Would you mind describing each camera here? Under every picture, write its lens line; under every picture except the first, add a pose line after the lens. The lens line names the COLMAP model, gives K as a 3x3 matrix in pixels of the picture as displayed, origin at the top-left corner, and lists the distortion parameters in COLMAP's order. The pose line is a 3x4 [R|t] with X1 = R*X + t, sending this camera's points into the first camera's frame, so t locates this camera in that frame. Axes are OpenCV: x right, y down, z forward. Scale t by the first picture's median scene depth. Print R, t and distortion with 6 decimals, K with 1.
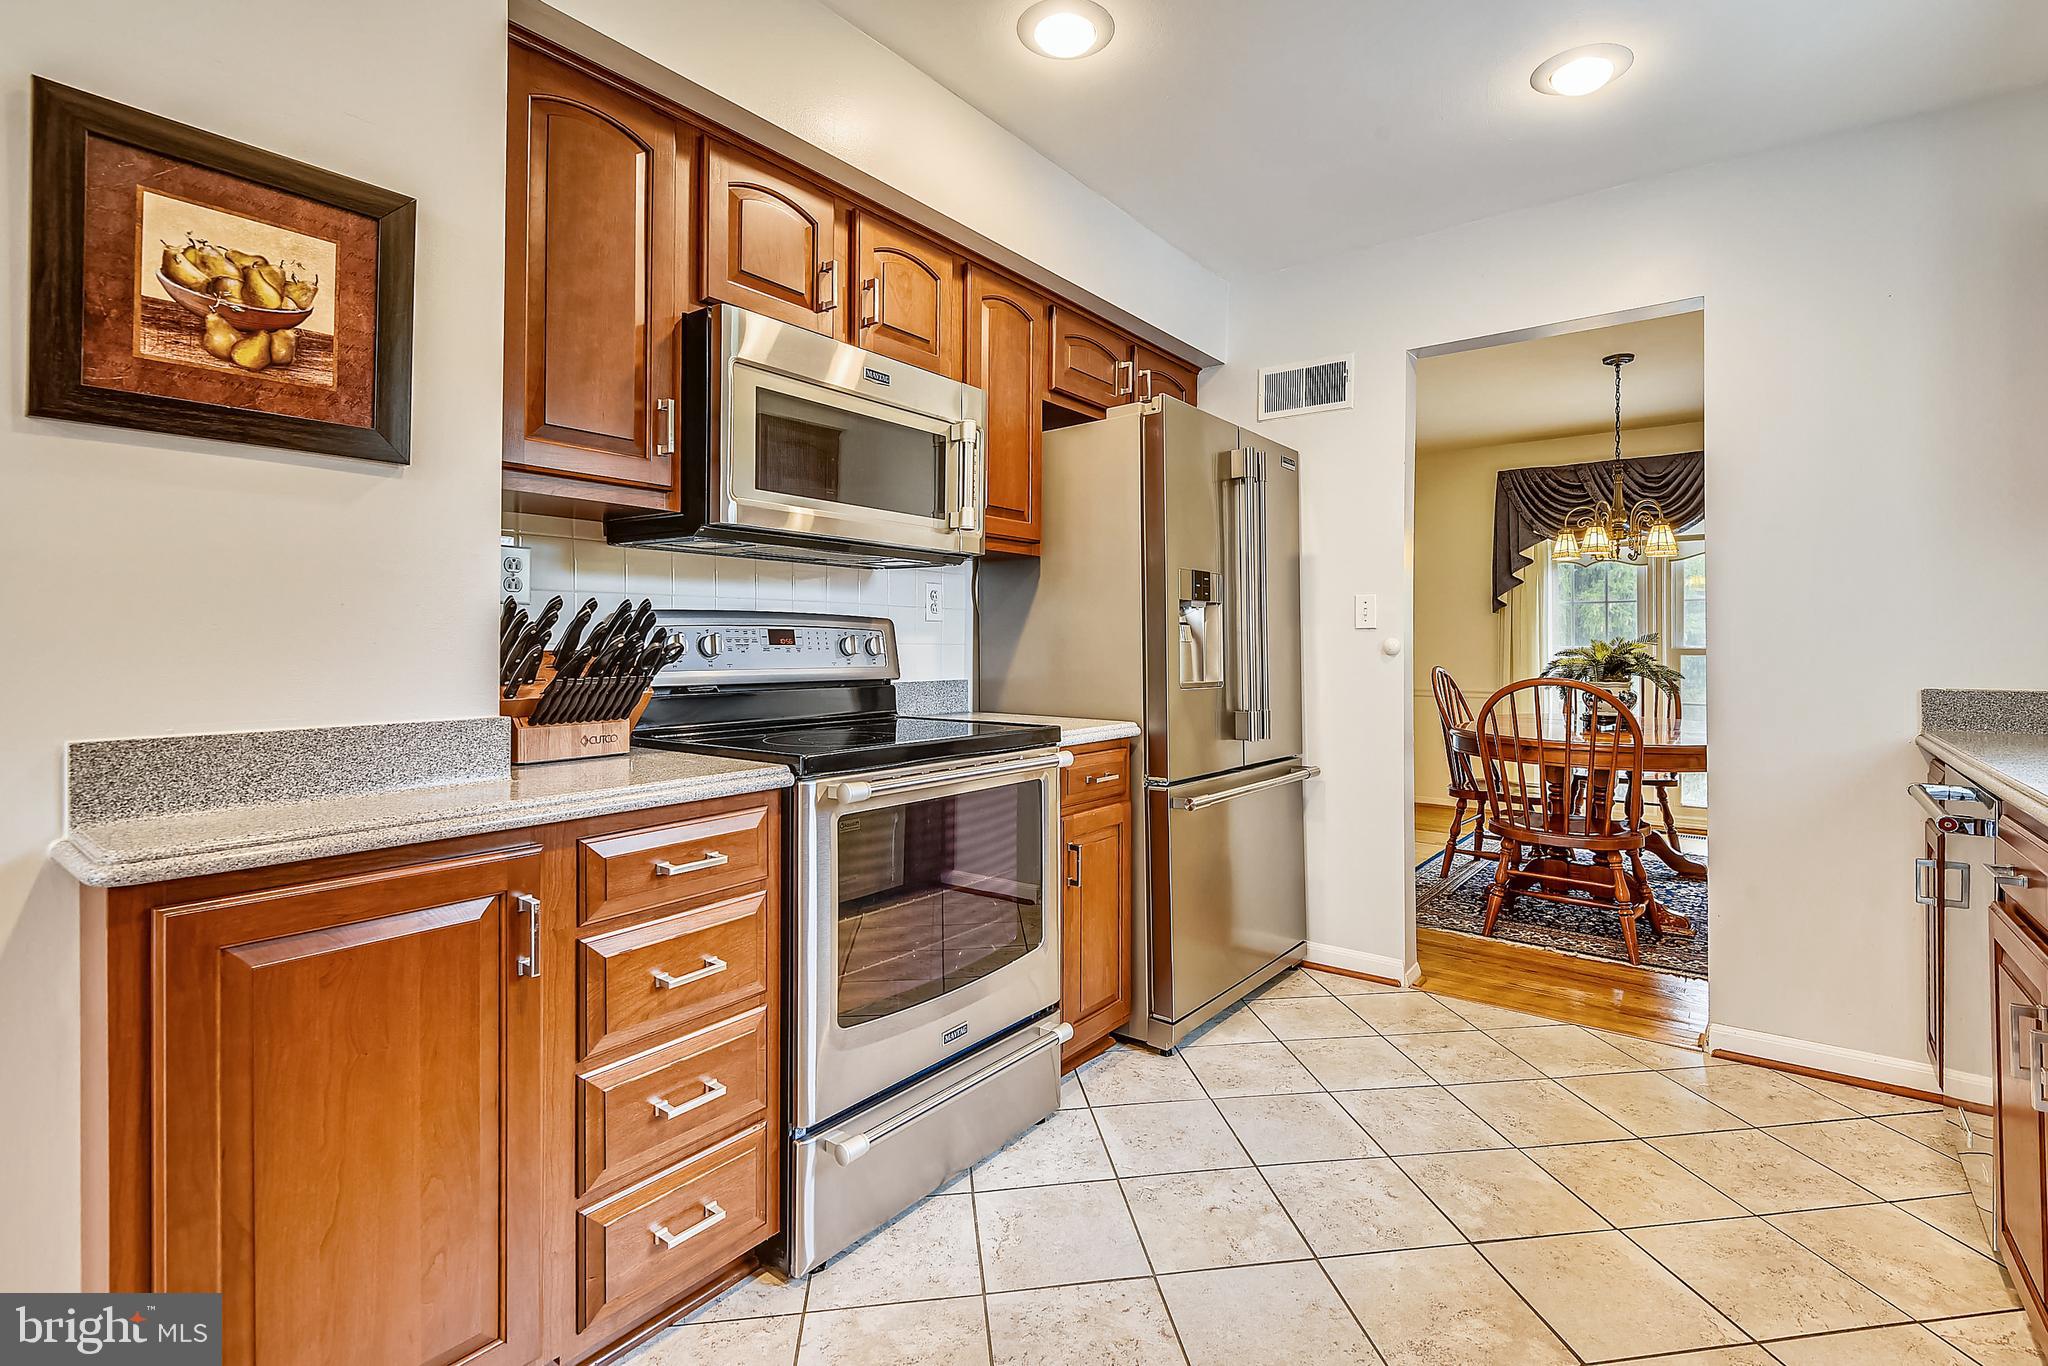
lens RADIAL K [[940.6, 0, 1047.7], [0, 940.6, 662.6], [0, 0, 1]] dist [0.008537, -0.010005]
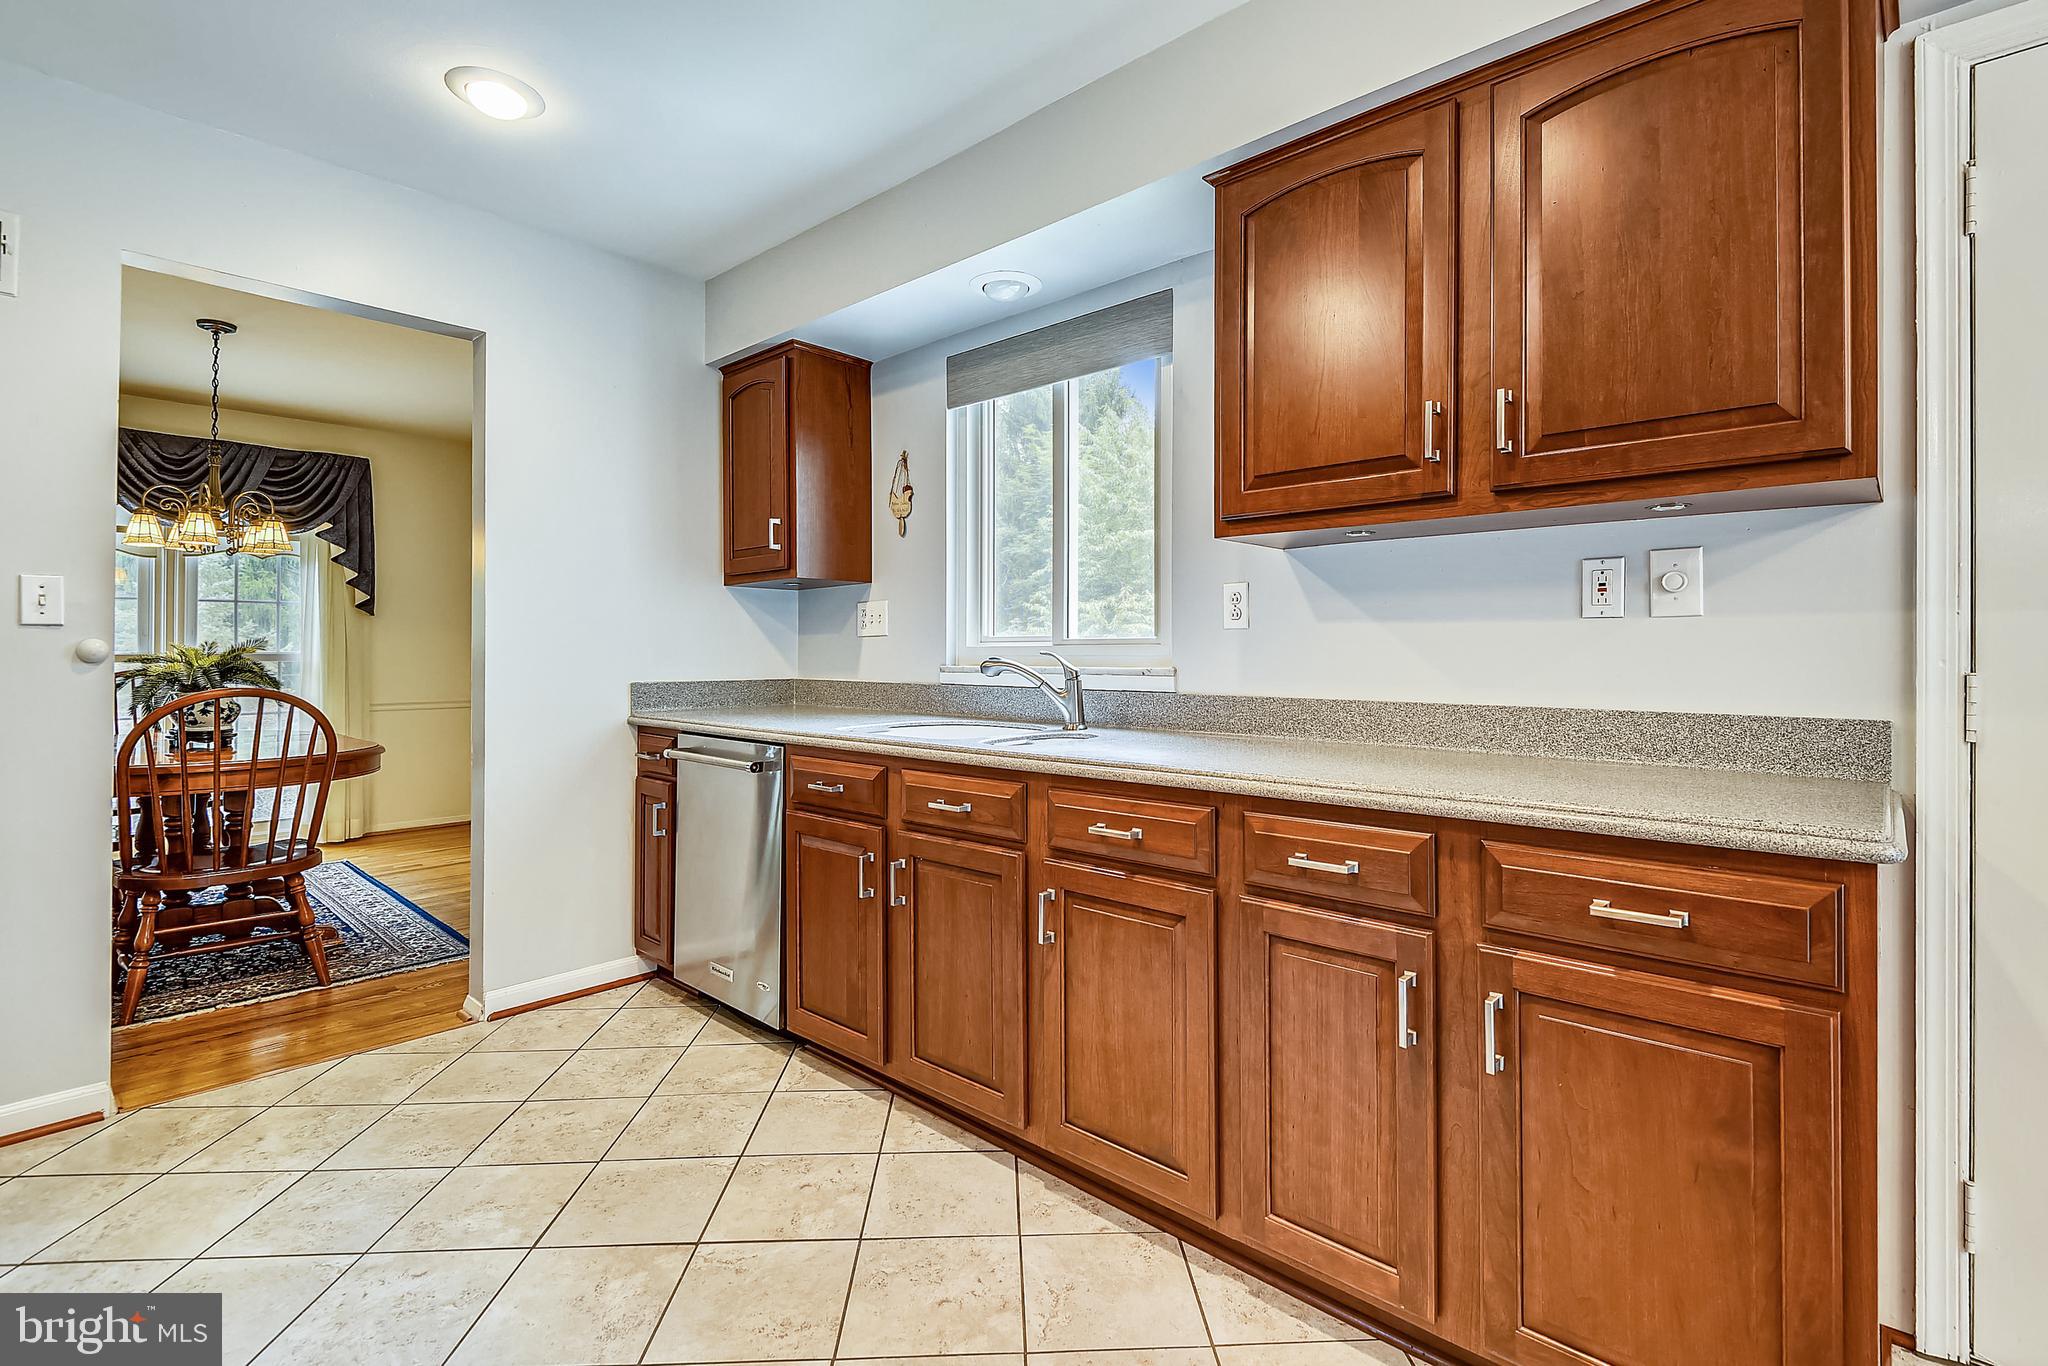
lens RADIAL K [[940.6, 0, 1047.7], [0, 940.6, 662.6], [0, 0, 1]] dist [0.008537, -0.010005]
pose [[0.092176, -0.016143, 0.995612, -0.273053], [0.019321, 0.999709, 0.014421, -0.005629], [-0.995555, 0.017907, 0.092461, 0.196490]]
